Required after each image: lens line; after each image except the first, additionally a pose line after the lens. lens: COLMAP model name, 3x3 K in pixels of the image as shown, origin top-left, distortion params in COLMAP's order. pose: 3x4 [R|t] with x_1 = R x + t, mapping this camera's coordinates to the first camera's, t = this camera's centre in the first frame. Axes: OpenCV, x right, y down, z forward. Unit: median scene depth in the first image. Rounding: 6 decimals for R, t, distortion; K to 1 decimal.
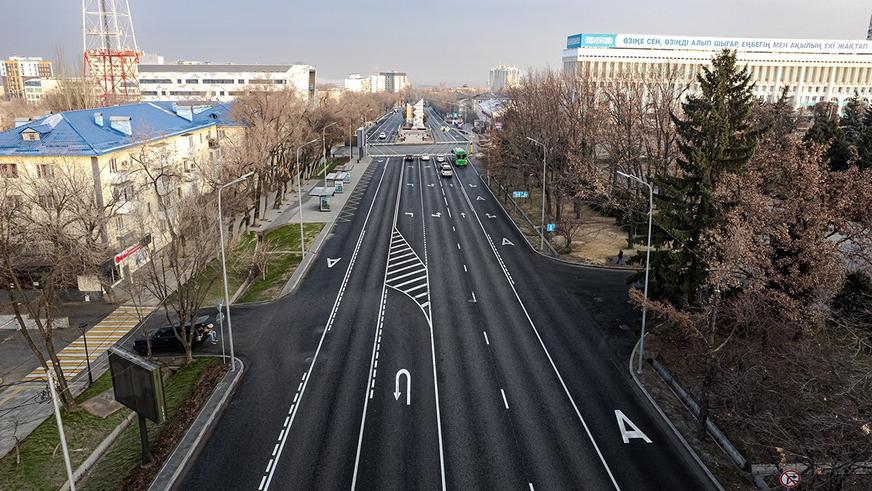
lens RADIAL K [[601.7, 0, 430.5], [0, 601.7, 232.2], [0, 0, 1]] dist [-0.072586, 0.063570]
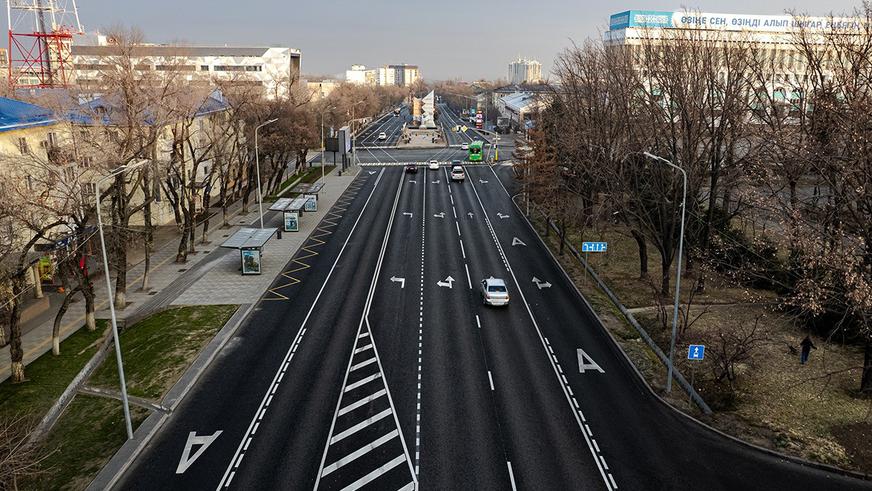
lens RADIAL K [[647.8, 0, 452.9], [0, 647.8, 228.1], [0, 0, 1]] dist [-0.050375, 0.007572]
pose [[0.999918, 0.000902, 0.012746, 0.003155], [-0.000702, 0.999877, -0.015697, -0.026231], [-0.012759, 0.015687, 0.999796, 0.145197]]
